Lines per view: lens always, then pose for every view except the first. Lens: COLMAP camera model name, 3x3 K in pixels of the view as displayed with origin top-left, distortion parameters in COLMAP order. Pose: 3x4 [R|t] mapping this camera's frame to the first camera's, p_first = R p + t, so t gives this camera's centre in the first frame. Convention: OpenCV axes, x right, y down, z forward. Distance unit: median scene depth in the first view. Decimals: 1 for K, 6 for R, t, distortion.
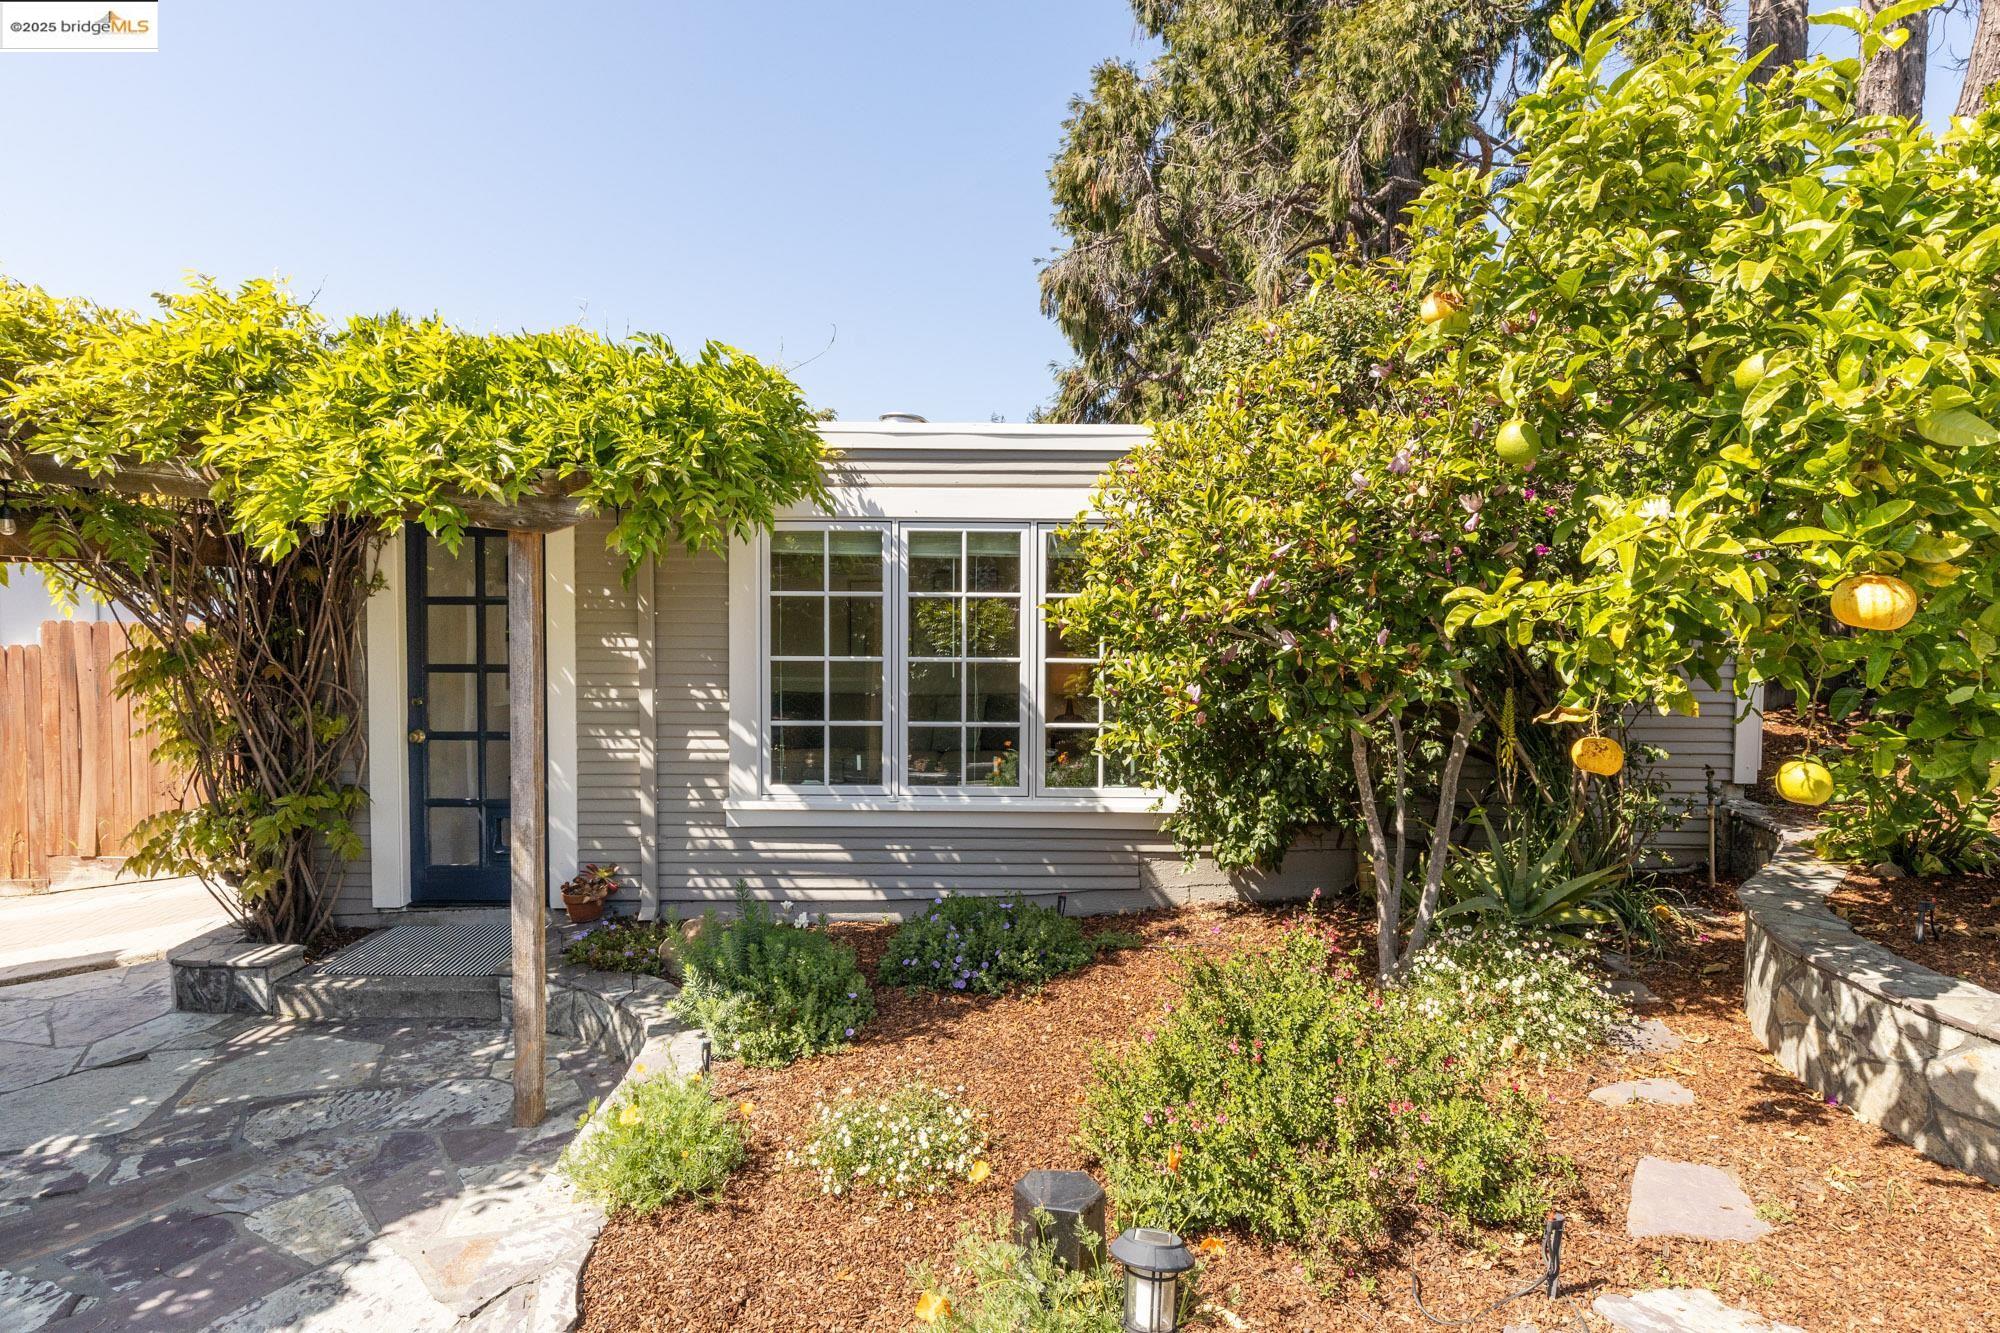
lens RADIAL K [[1039.2, 0, 1034.4], [0, 1039.2, 660.0], [0, 0, 1]] dist [-0.000462, -0.000323]
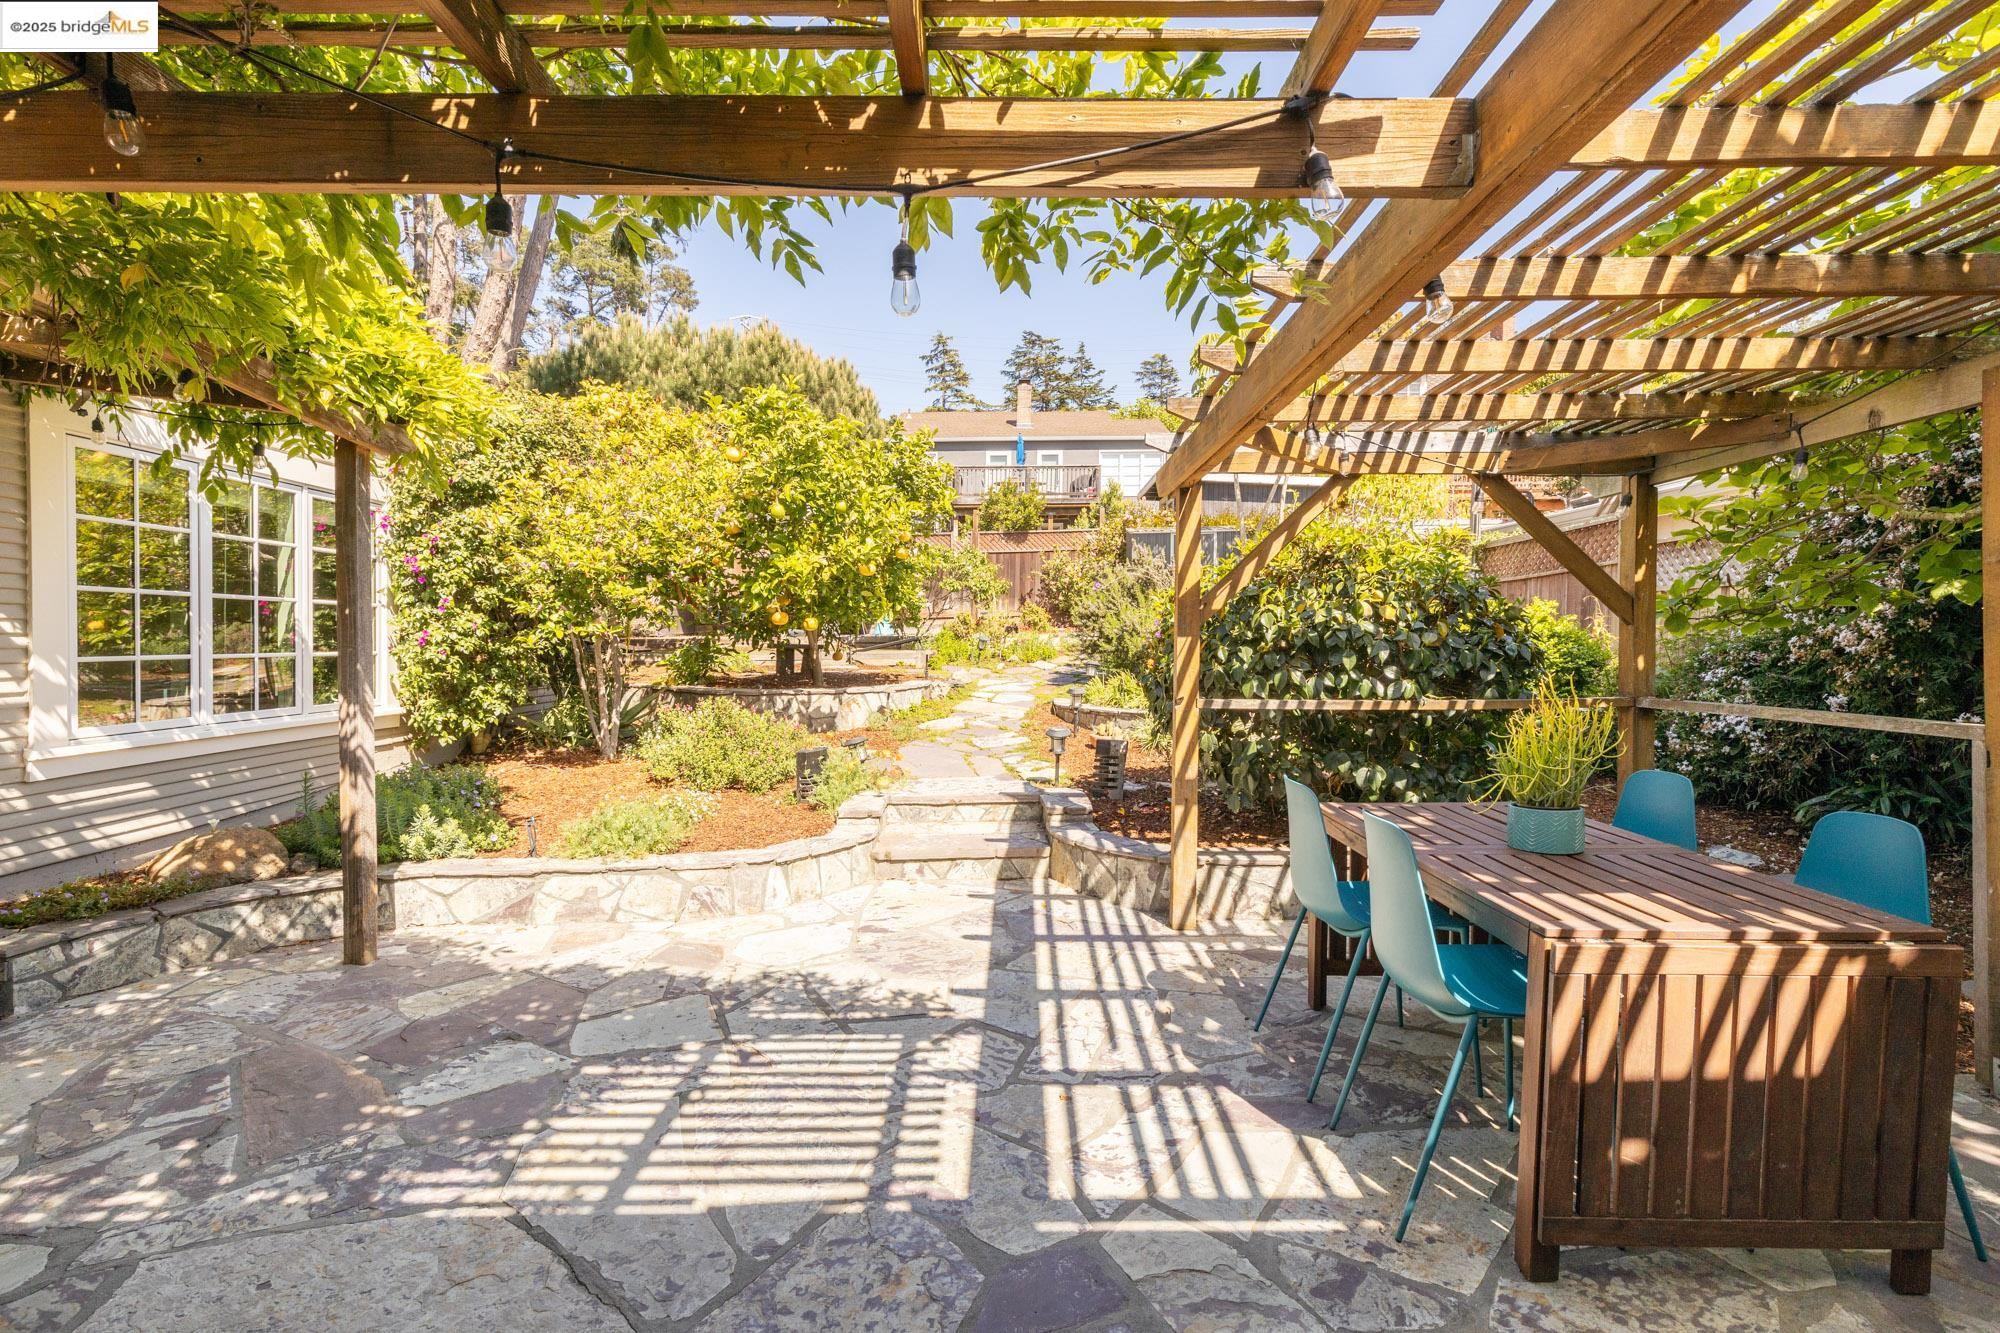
lens RADIAL K [[894.6, 0, 962.8], [0, 894.6, 628.2], [0, 0, 1]] dist [0.009900, 0.000560]
pose [[0.024980, 0.003897, 0.999680, -1.035036], [0.060506, 0.998153, -0.005403, 0.084794], [-0.997855, 0.060621, 0.024698, 0.201920]]
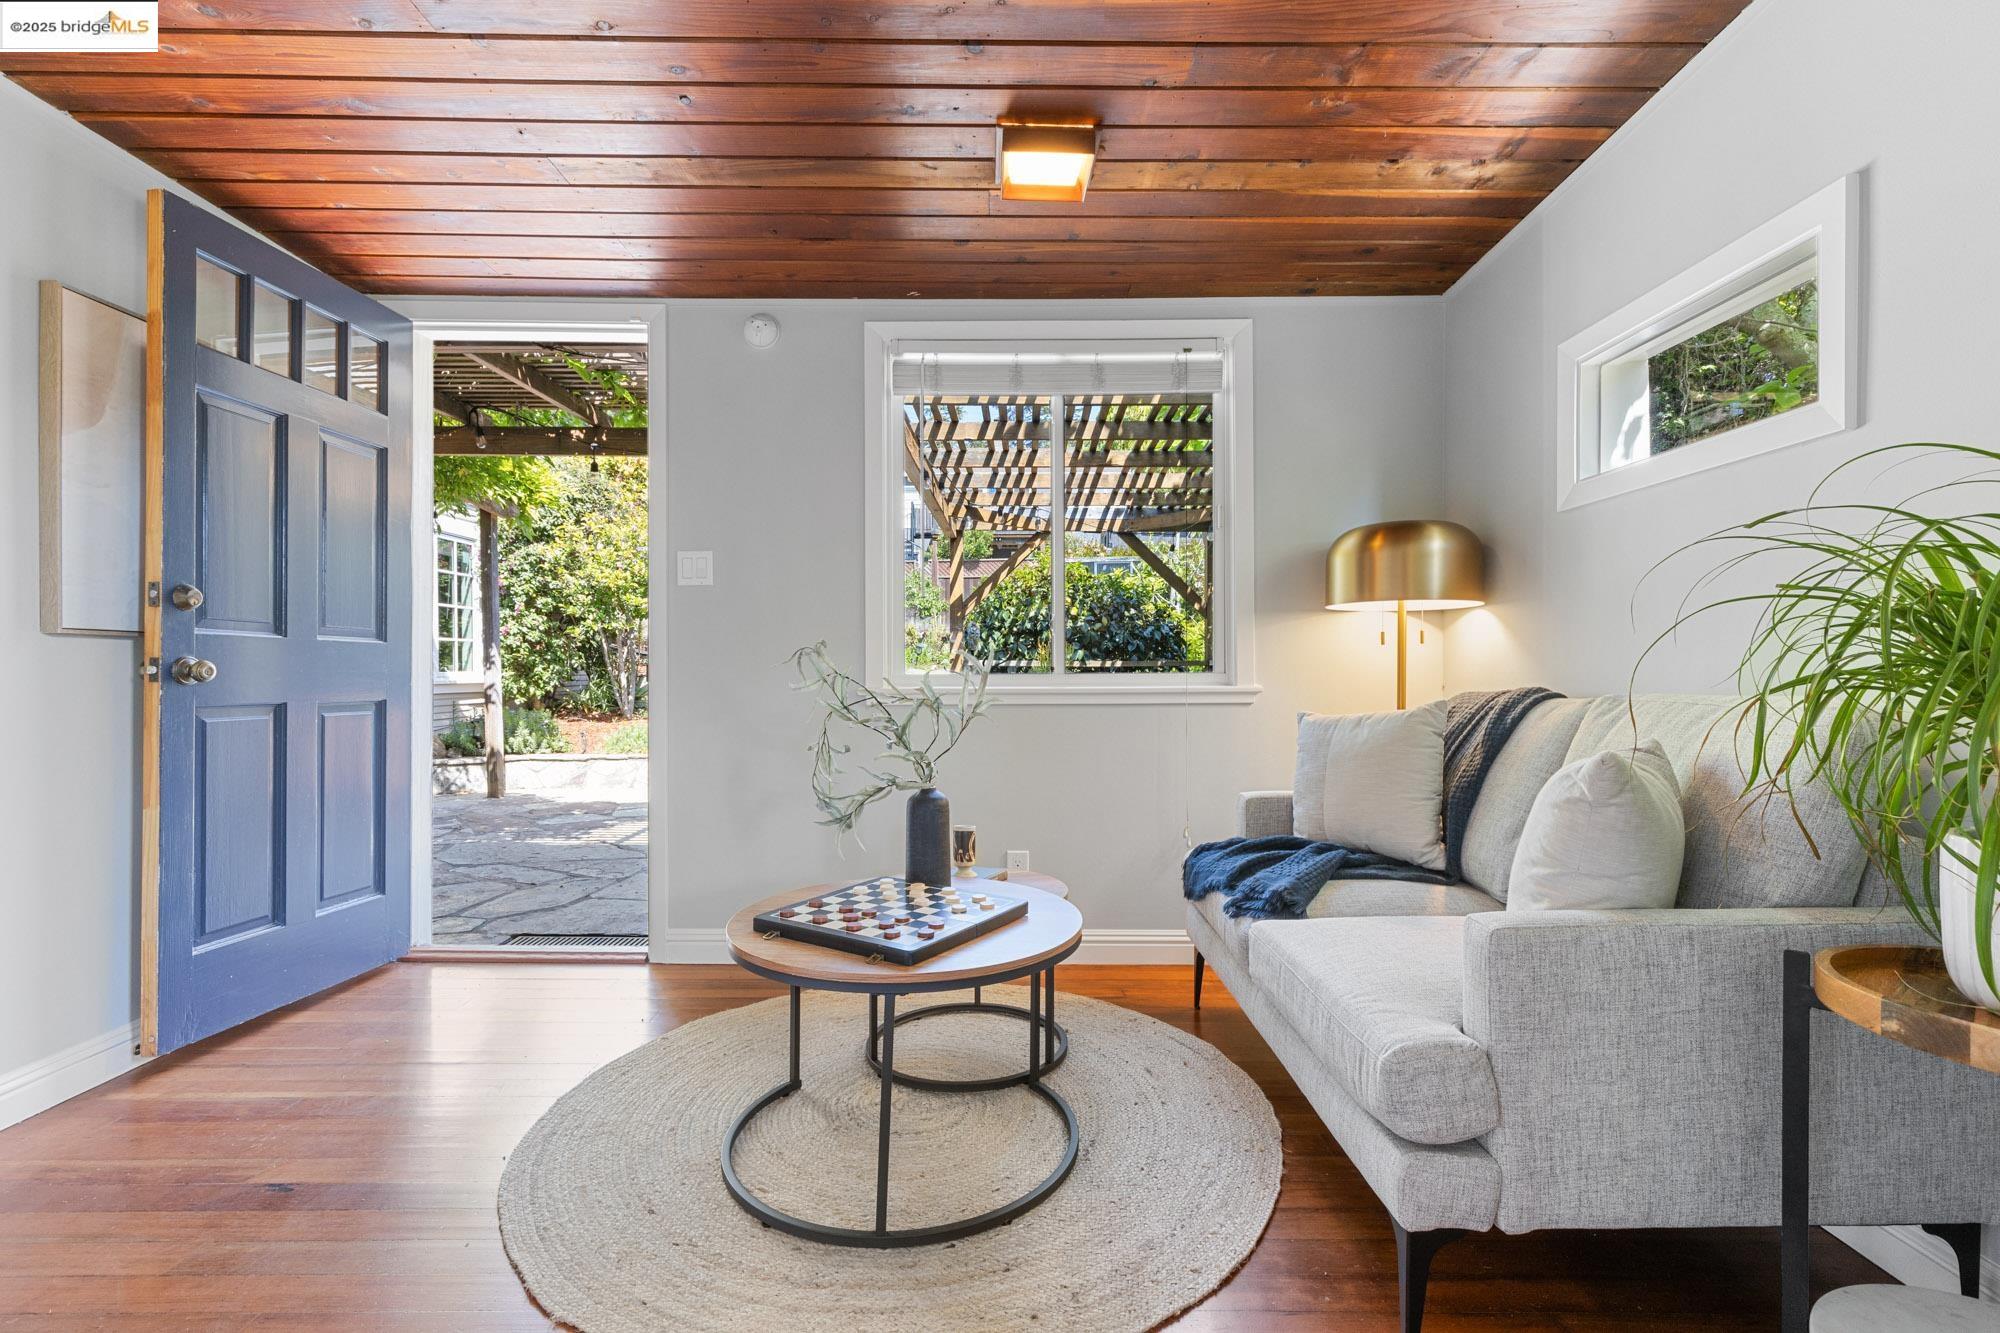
lens RADIAL K [[913.9, 0, 950.9], [0, 913.9, 677.2], [0, 0, 1]] dist [0.000678, 0.000333]
pose [[0.051856, -0.019308, 0.998468, -1.616113], [0.052422, 0.998487, 0.016586, 0.154507], [-0.997278, 0.051482, 0.052790, -0.023035]]
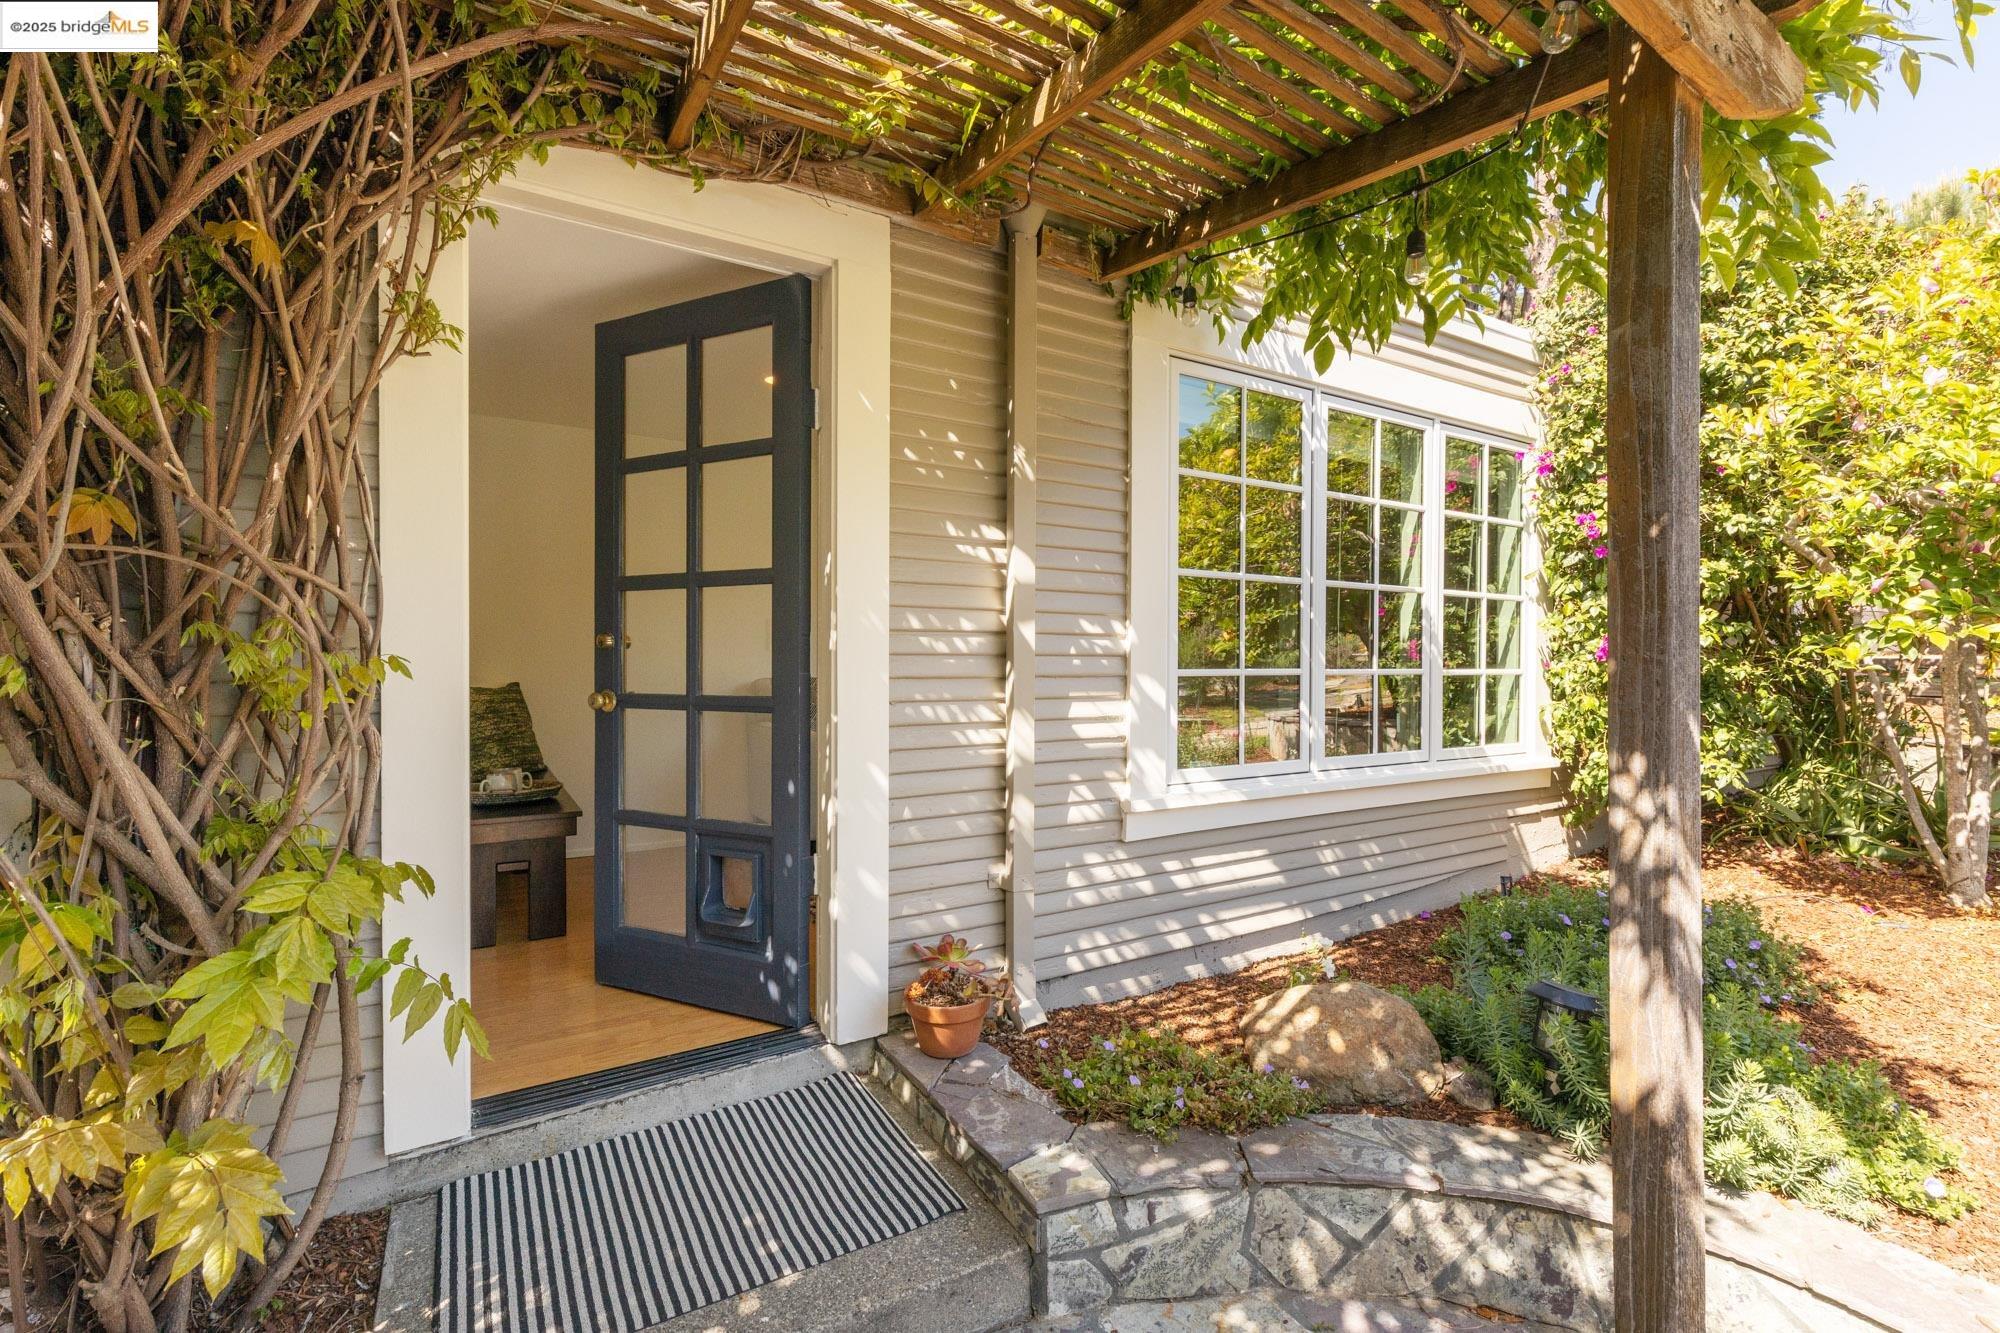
lens RADIAL K [[889.8, 0, 1079.6], [0, 889.8, 667.0], [0, 0, 1]] dist [0.000628, -0.000018]
pose [[0.829679, -0.006611, 0.558201, -0.612760], [0.026719, 0.999254, -0.027879, 0.071128], [-0.557600, 0.038046, 0.829237, 0.580798]]
